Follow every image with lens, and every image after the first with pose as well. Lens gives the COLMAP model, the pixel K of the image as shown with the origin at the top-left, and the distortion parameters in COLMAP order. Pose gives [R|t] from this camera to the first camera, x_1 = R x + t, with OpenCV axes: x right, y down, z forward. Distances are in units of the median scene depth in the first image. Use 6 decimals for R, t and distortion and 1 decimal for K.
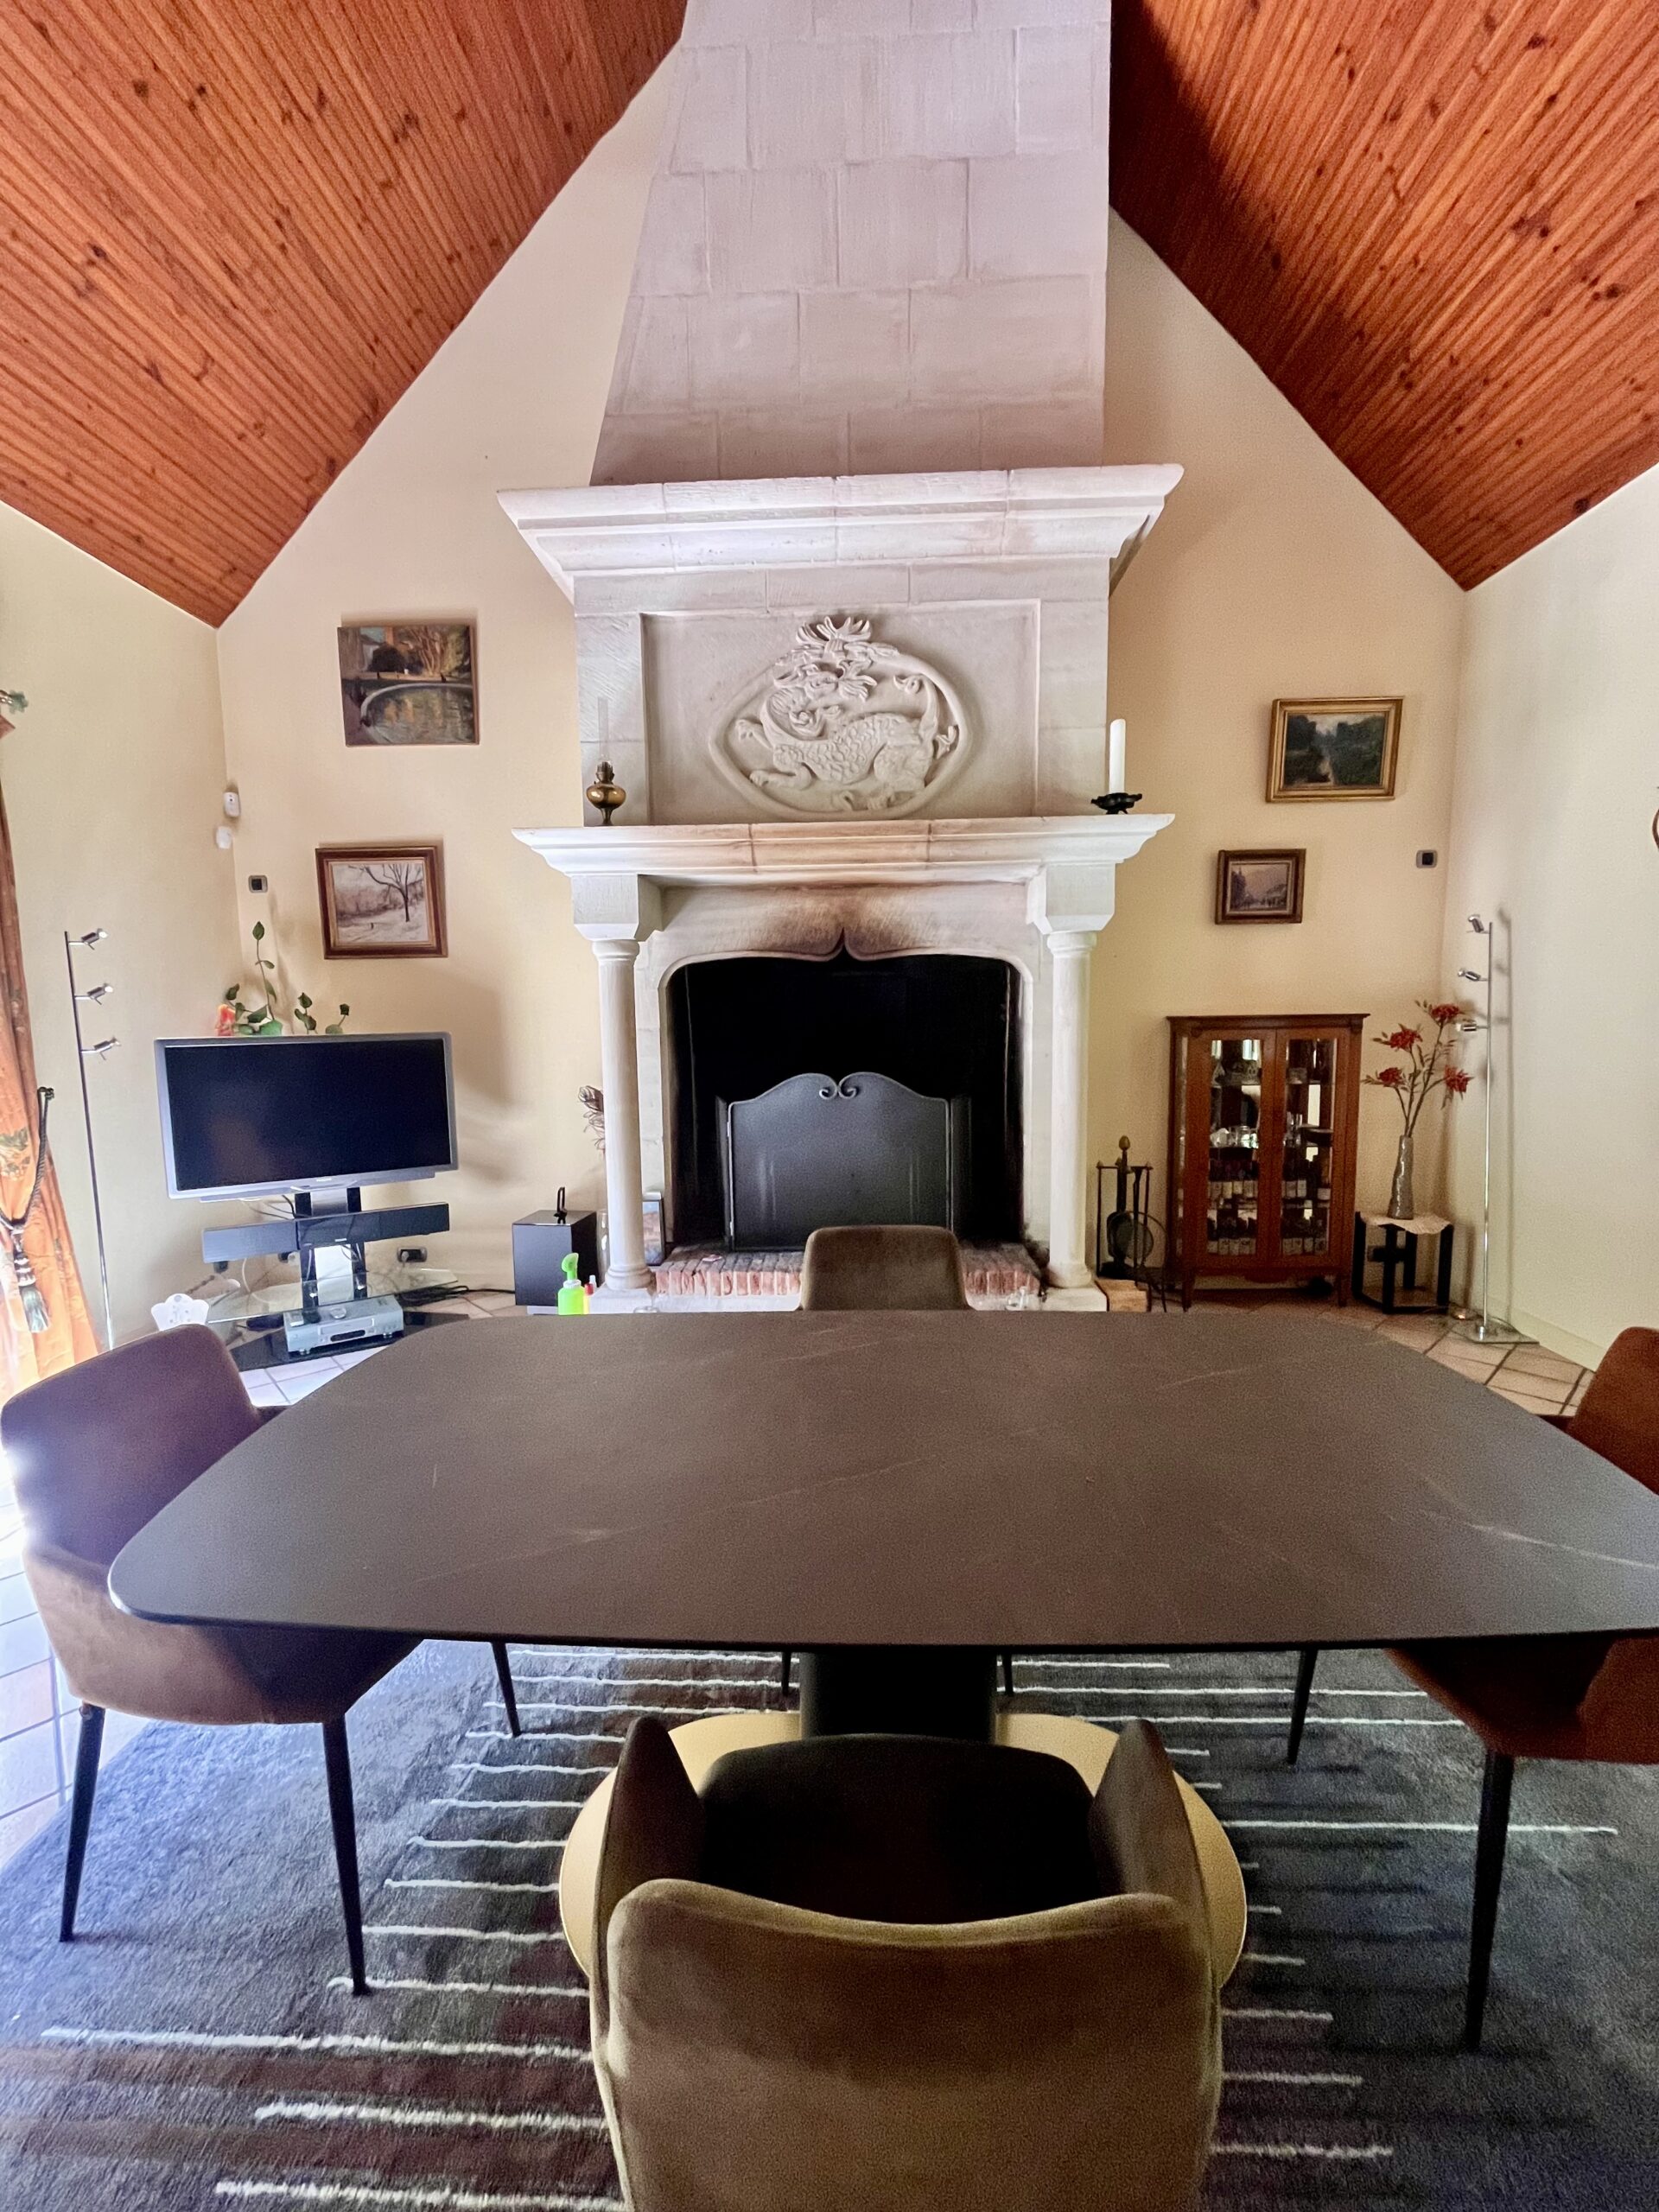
lens RADIAL K [[888.0, 0, 829.8], [0, 888.0, 1109.4], [0, 0, 1]] dist [-0.005887, -0.000470]
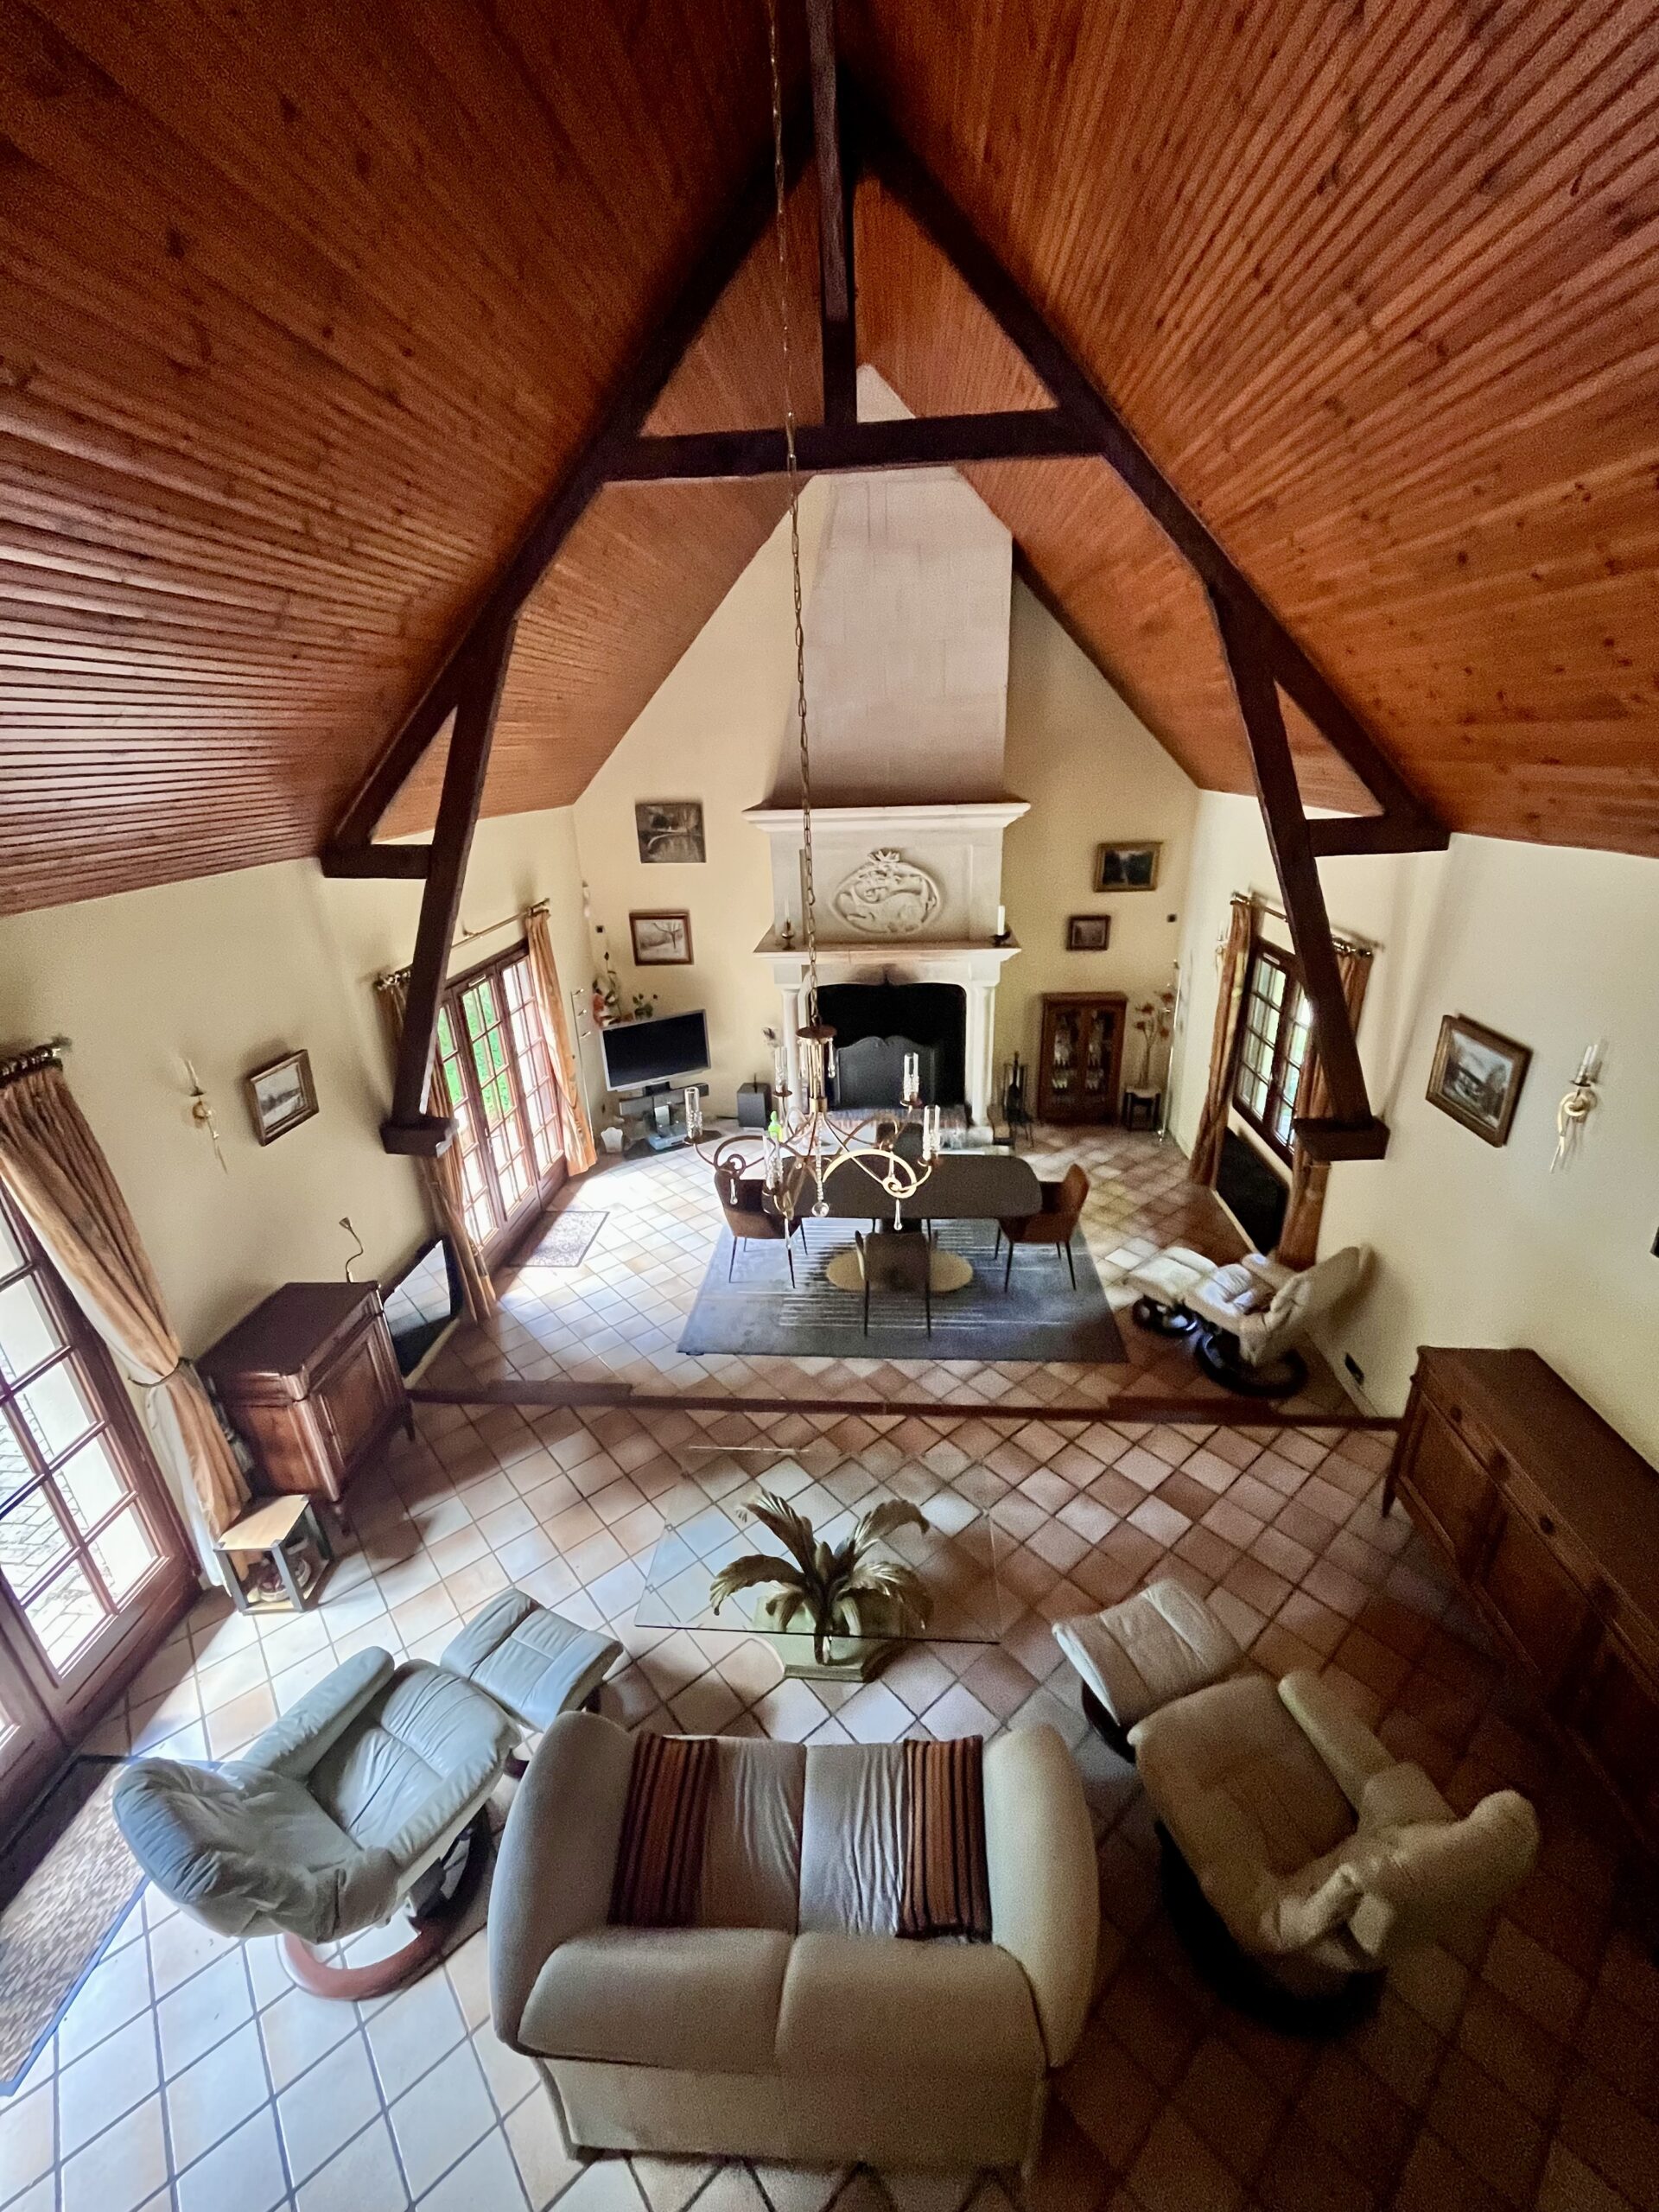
lens RADIAL K [[888.0, 0, 837.9], [0, 888.0, 1101.3], [0, 0, 1]] dist [-0.005887, -0.000470]
pose [[0.999368, -0.004496, -0.035252, -0.028038], [0.014156, 0.960235, 0.278833, -0.473383], [0.032597, -0.279156, 0.959692, -1.147904]]
